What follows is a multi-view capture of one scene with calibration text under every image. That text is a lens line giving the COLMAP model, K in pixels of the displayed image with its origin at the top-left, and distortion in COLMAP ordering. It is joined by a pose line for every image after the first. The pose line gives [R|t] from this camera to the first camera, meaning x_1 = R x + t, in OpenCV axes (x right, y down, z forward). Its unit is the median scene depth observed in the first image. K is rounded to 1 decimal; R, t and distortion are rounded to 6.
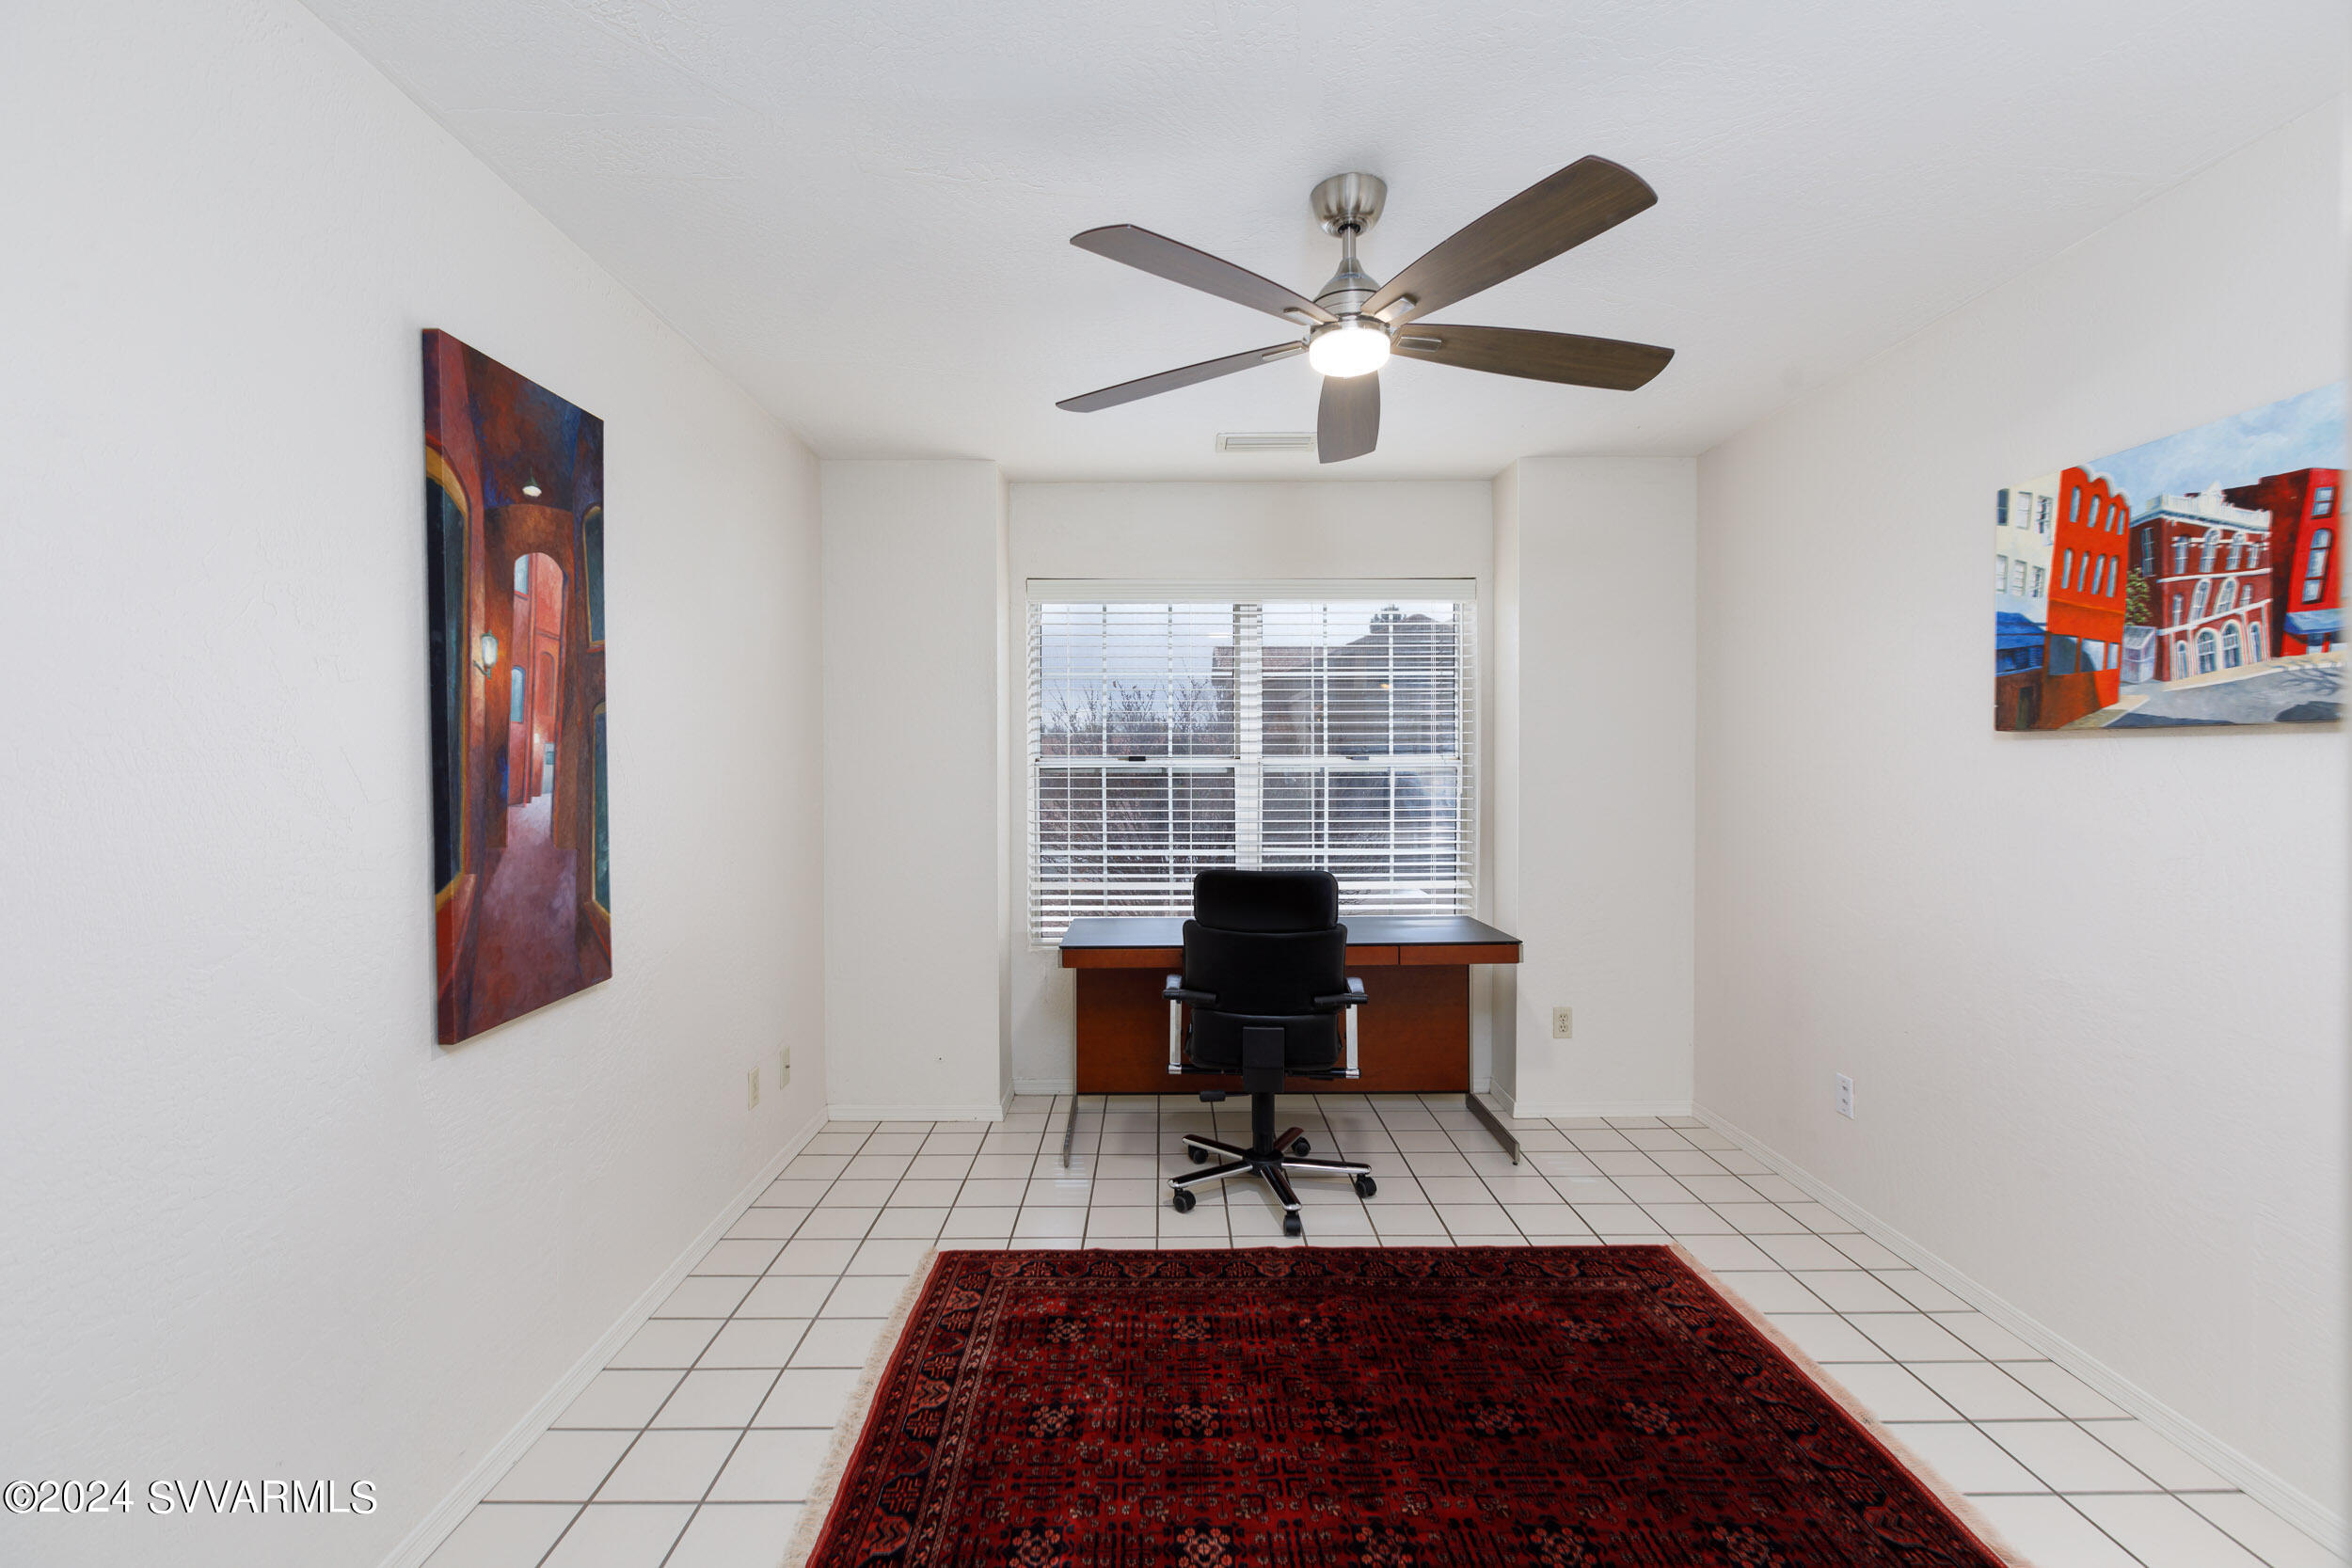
lens RADIAL K [[1023.2, 0, 1158.8], [0, 1023.2, 765.0], [0, 0, 1]] dist [0.002609, -0.000436]
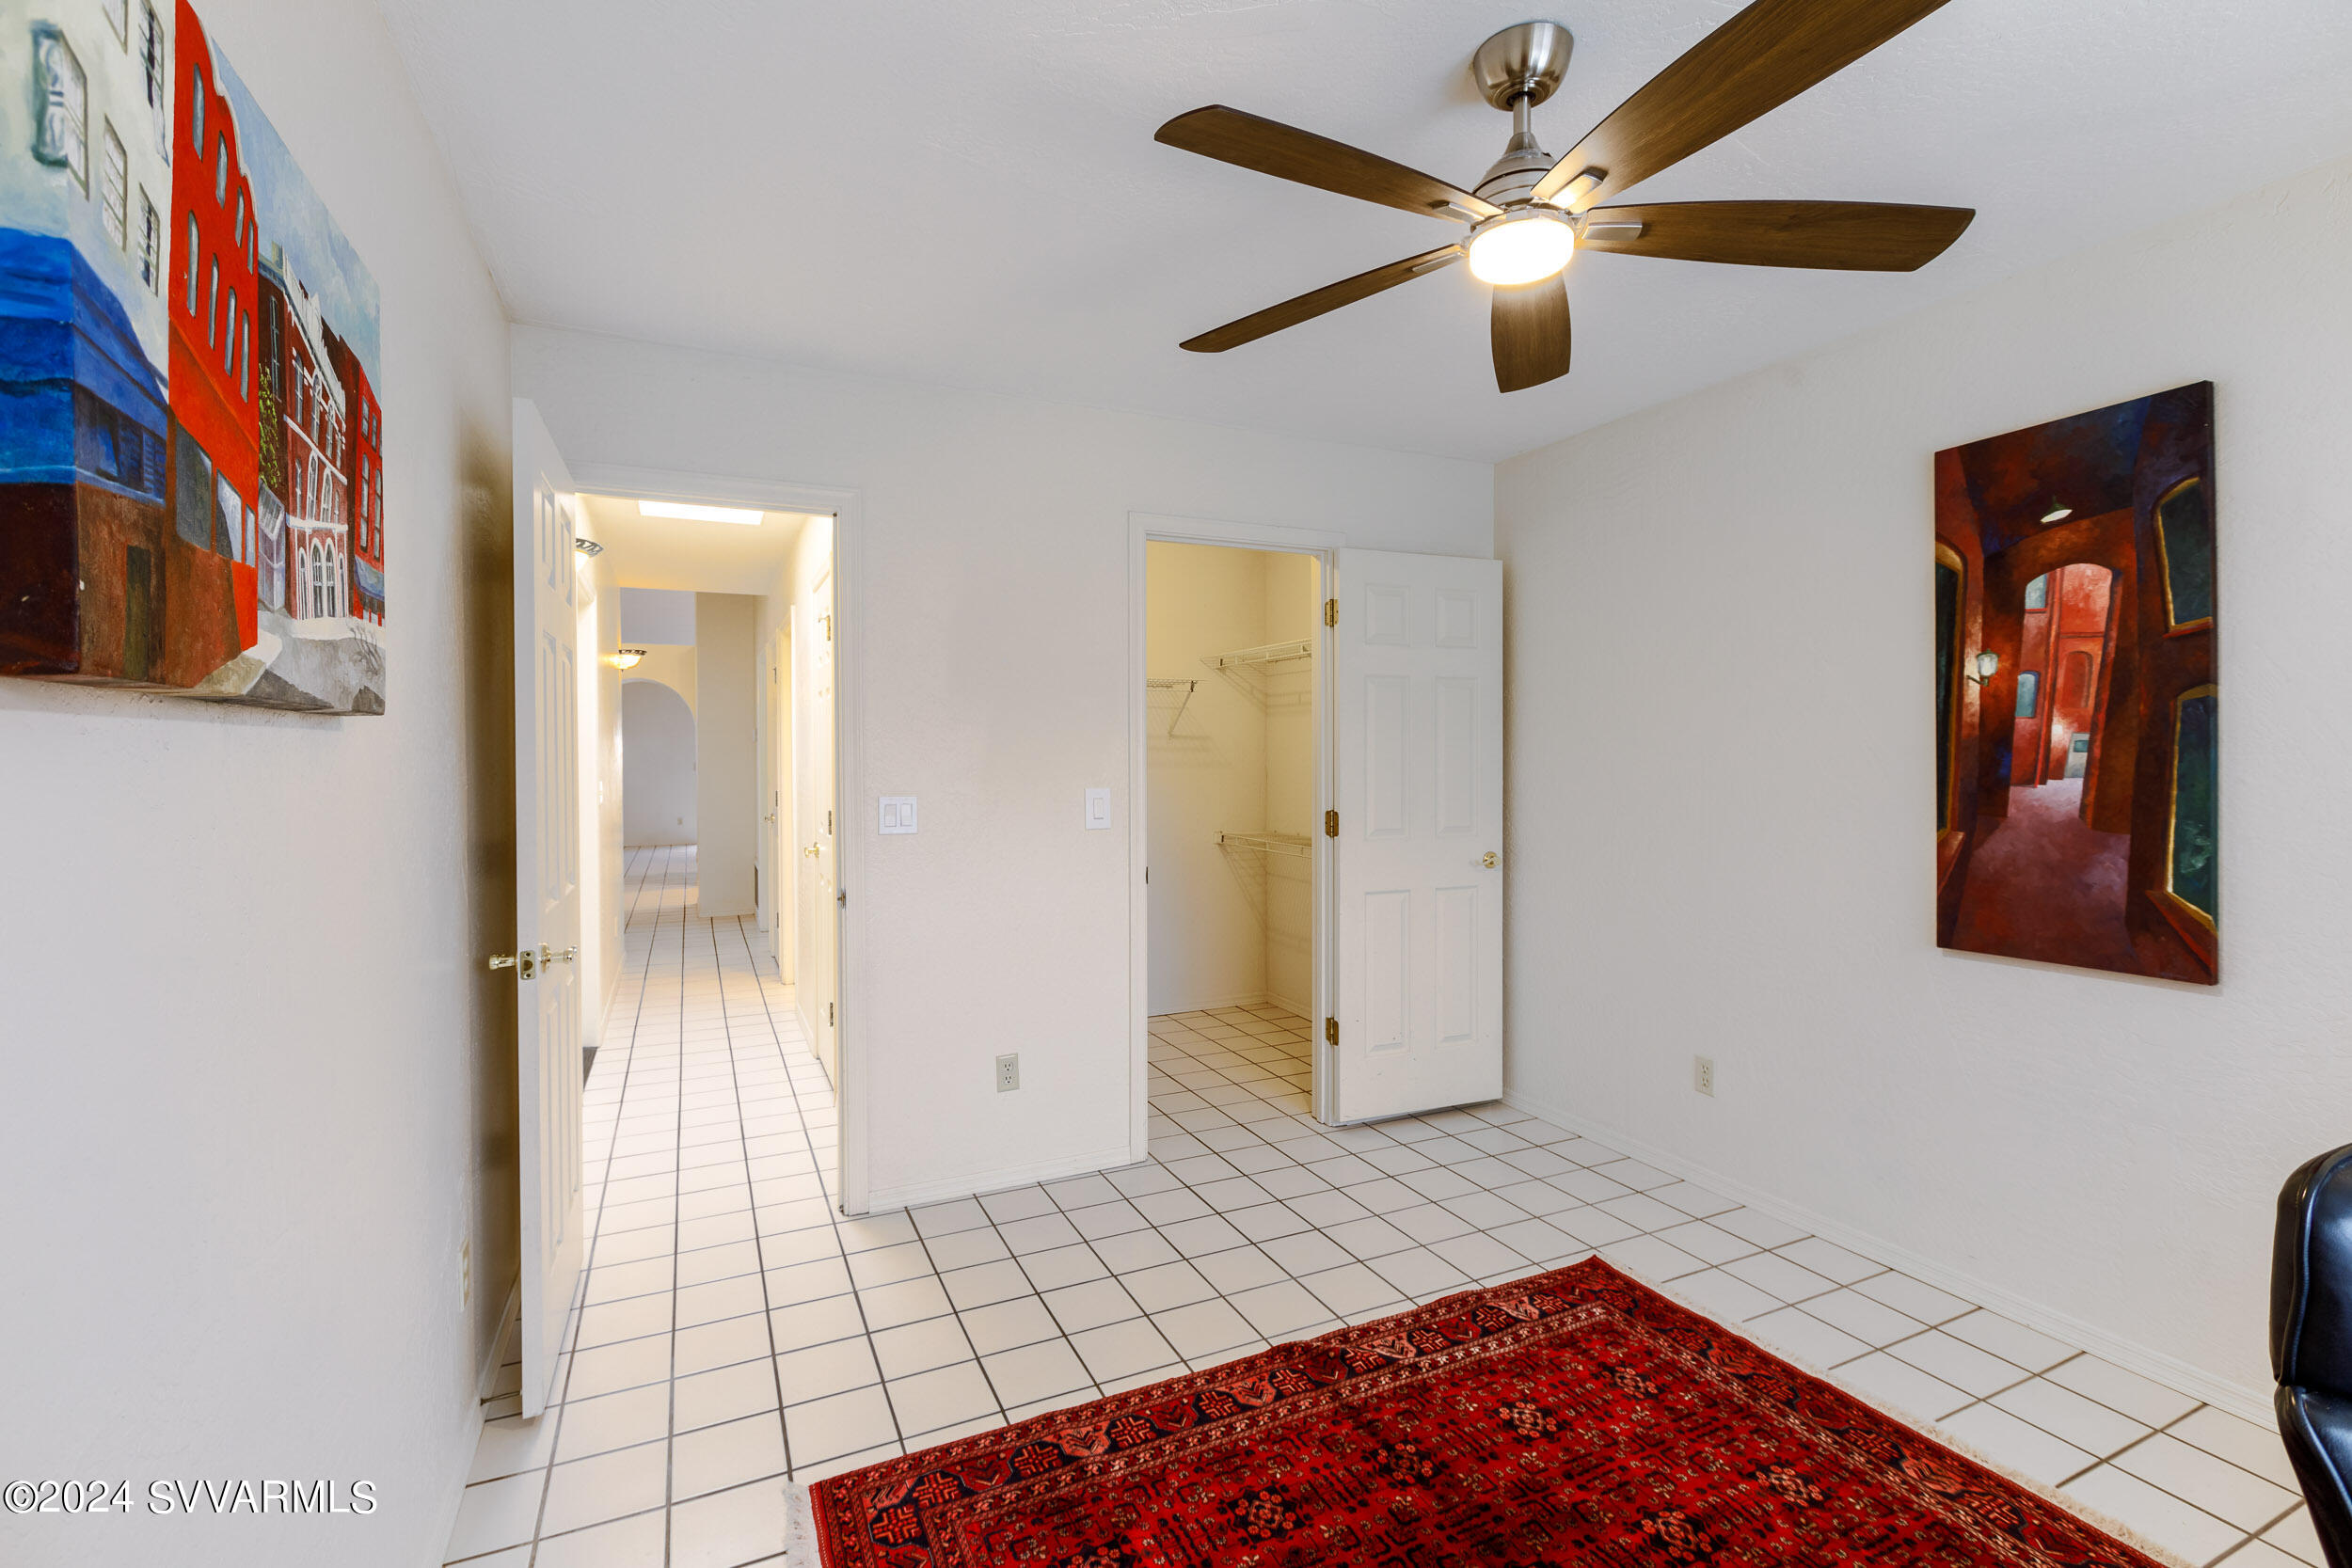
lens RADIAL K [[1023.2, 0, 1169.8], [0, 1023.2, 773.9], [0, 0, 1]] dist [0.002609, -0.000436]
pose [[-0.909294, 0.017217, -0.415799, 0.791664], [0.005197, 0.999536, 0.030025, -0.016006], [0.416123, 0.025141, -0.908961, 1.651413]]
